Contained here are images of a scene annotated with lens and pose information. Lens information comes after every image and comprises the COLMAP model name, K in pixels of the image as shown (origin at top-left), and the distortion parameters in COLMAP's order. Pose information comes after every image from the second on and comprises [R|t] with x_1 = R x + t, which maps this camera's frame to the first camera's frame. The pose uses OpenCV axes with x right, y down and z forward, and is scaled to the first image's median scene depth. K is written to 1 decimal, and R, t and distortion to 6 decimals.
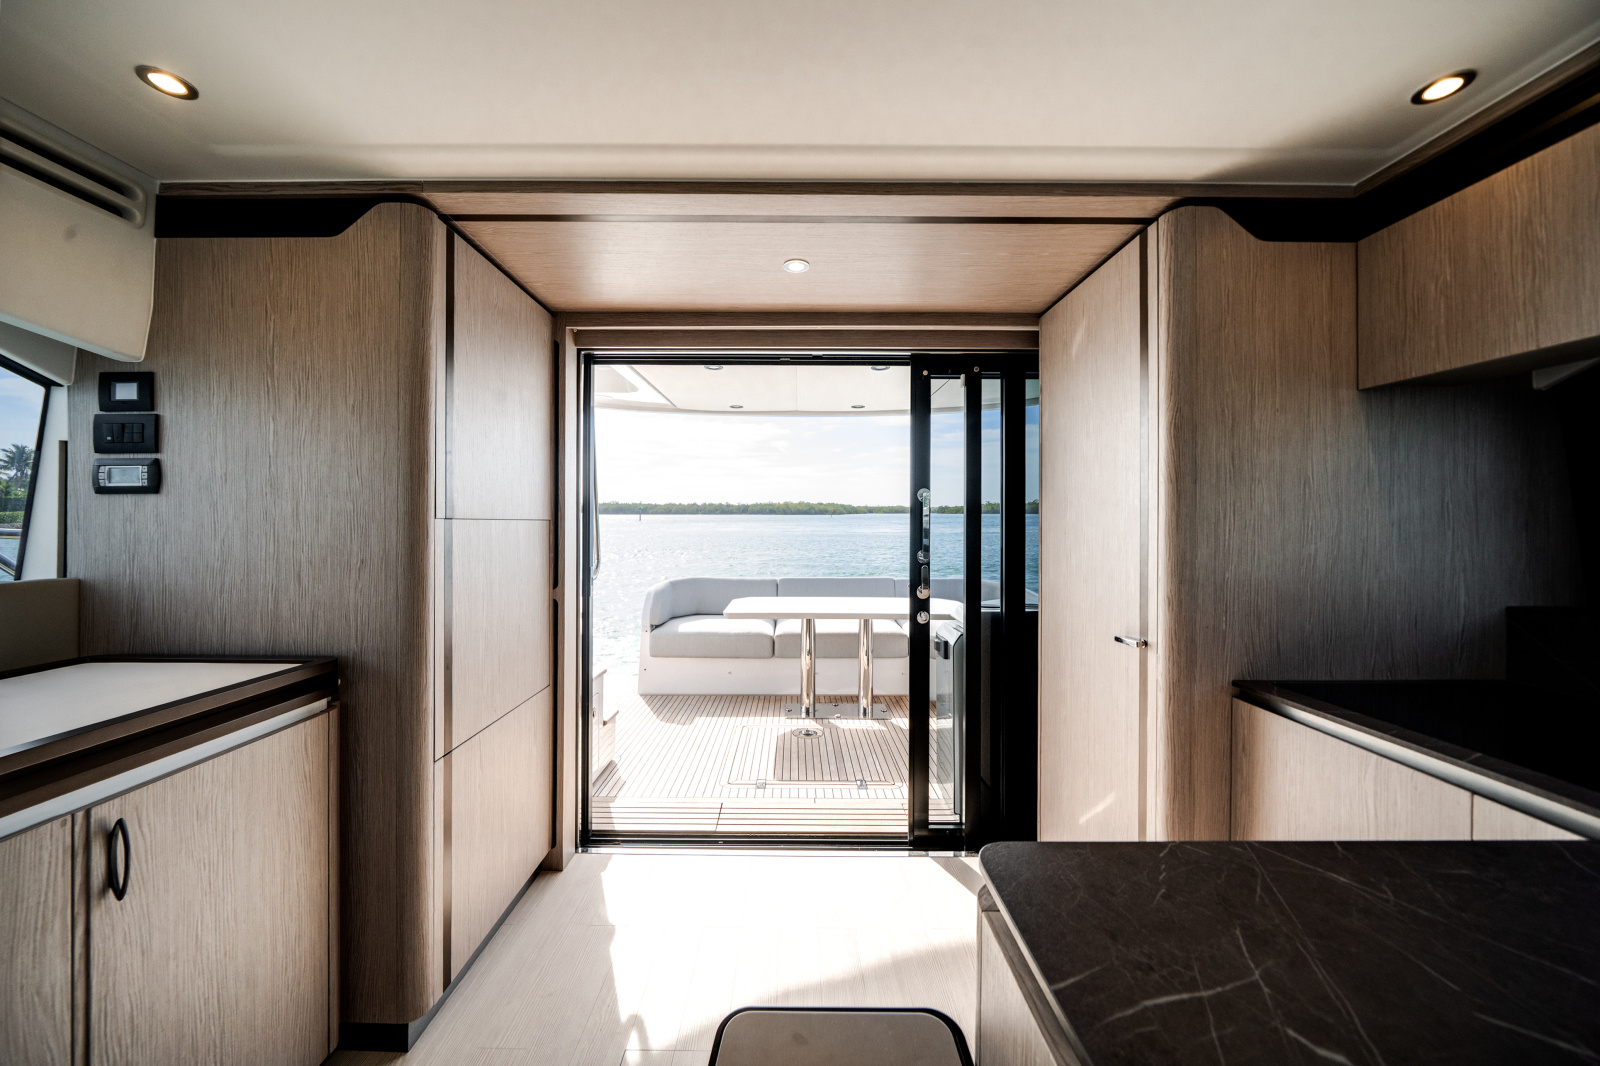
lens RADIAL K [[550.3, 0, 793.4], [0, 550.3, 522.8], [0, 0, 1]] dist [-0.001042, -0.000076]
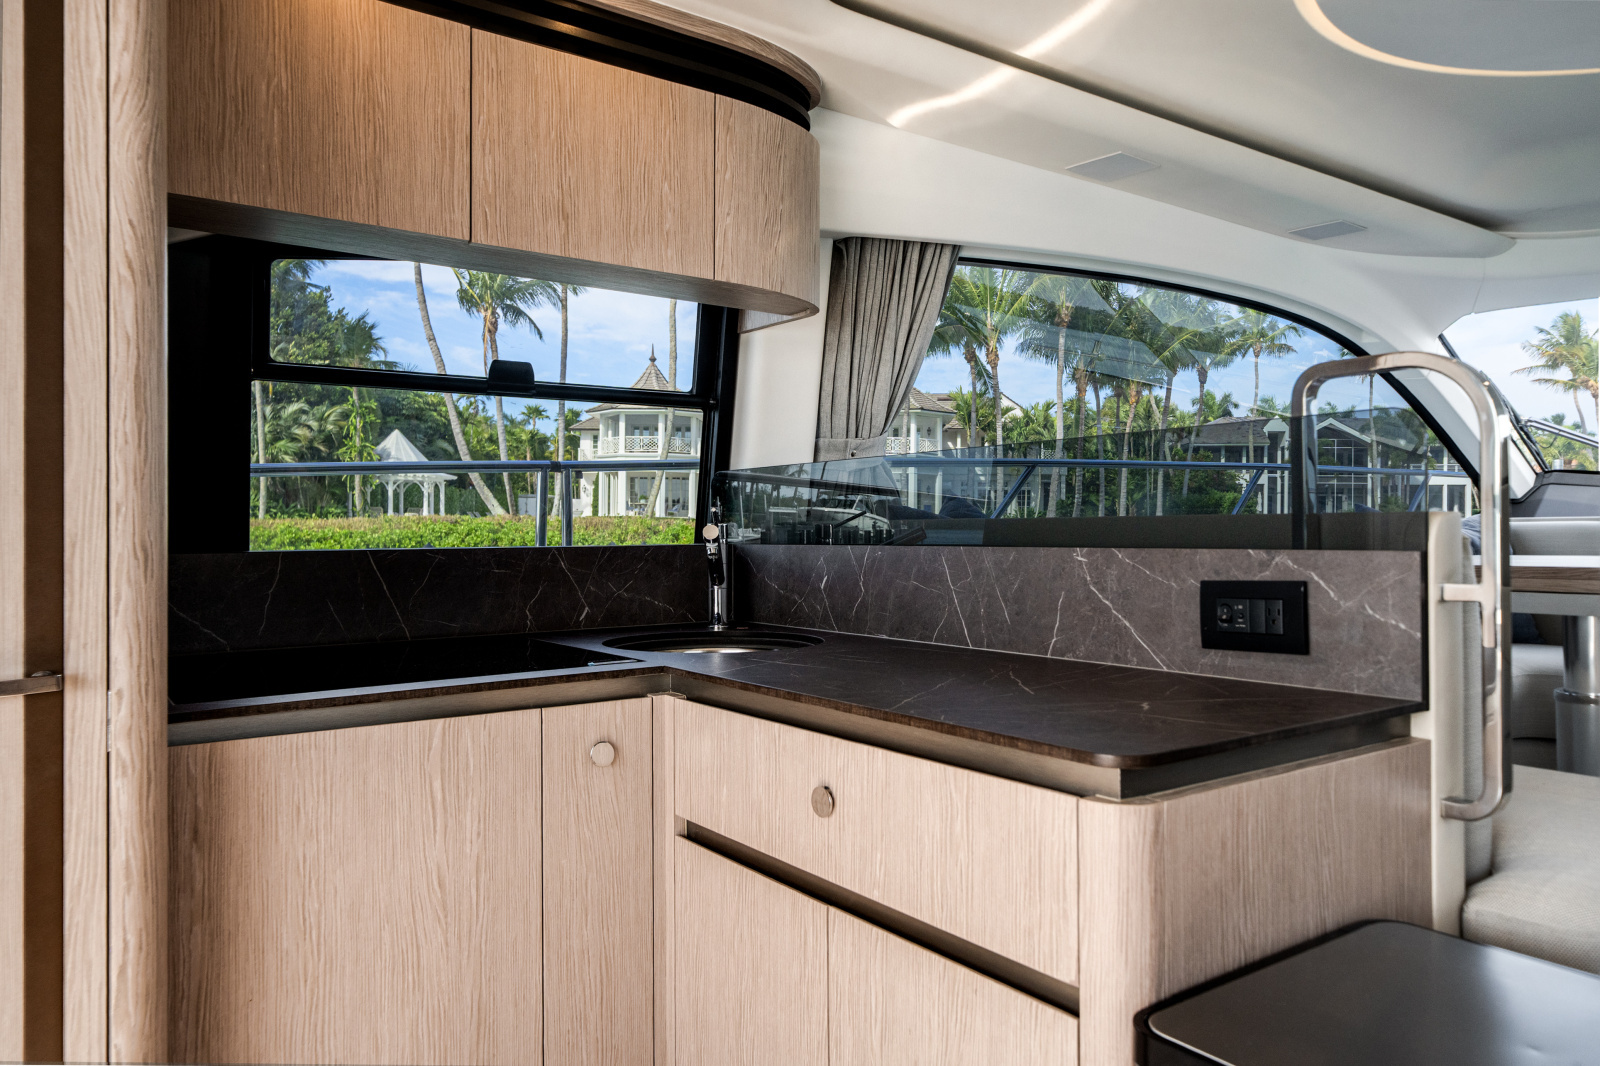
lens RADIAL K [[1078.9, 0, 790.2], [0, 1078.9, 525.2], [0, 0, 1]] dist [0.006593, 0.002086]
pose [[-0.575803, 0.005279, 0.817571, -0.312866], [0.005518, 0.999981, -0.002571, 0.123725], [-0.817570, 0.003032, -0.575822, 1.094217]]
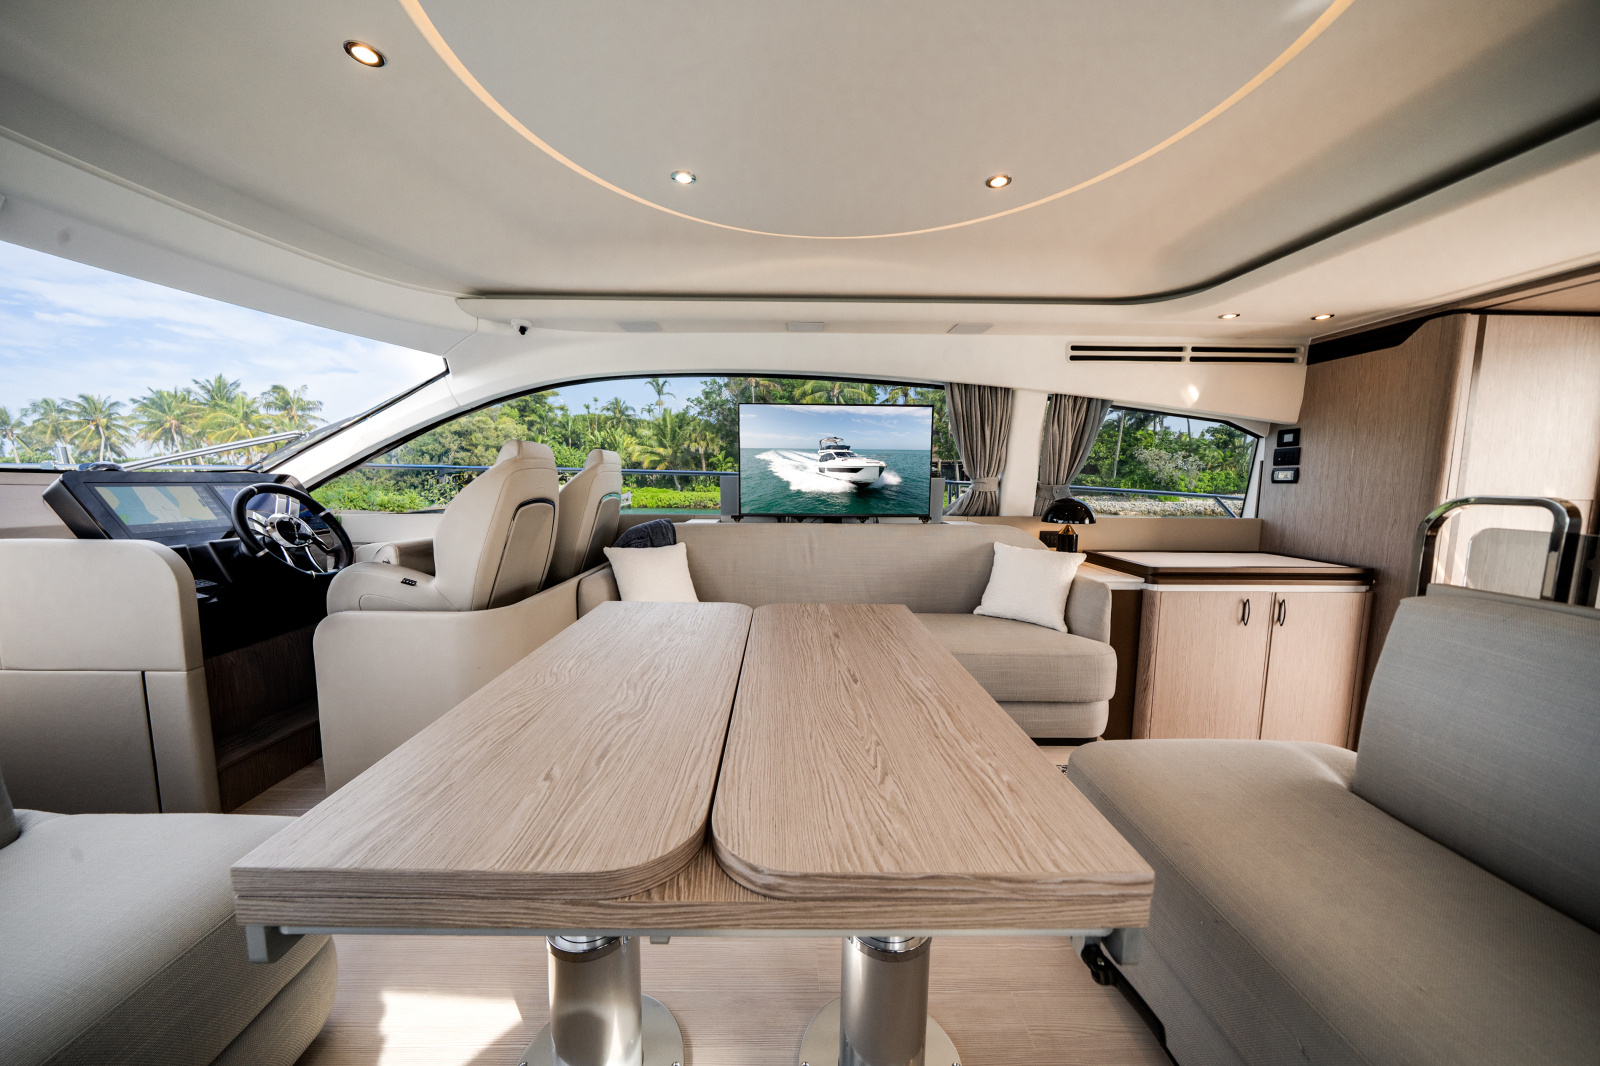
lens RADIAL K [[543.6, 0, 797.1], [0, 543.6, 534.0], [0, 0, 1]] dist [-0.003724, -0.000260]
pose [[0.017421, 0.100758, -0.994758, 1.012738], [-0.006767, 0.994898, 0.100654, -0.056360], [0.999825, 0.004978, 0.018014, -1.063266]]
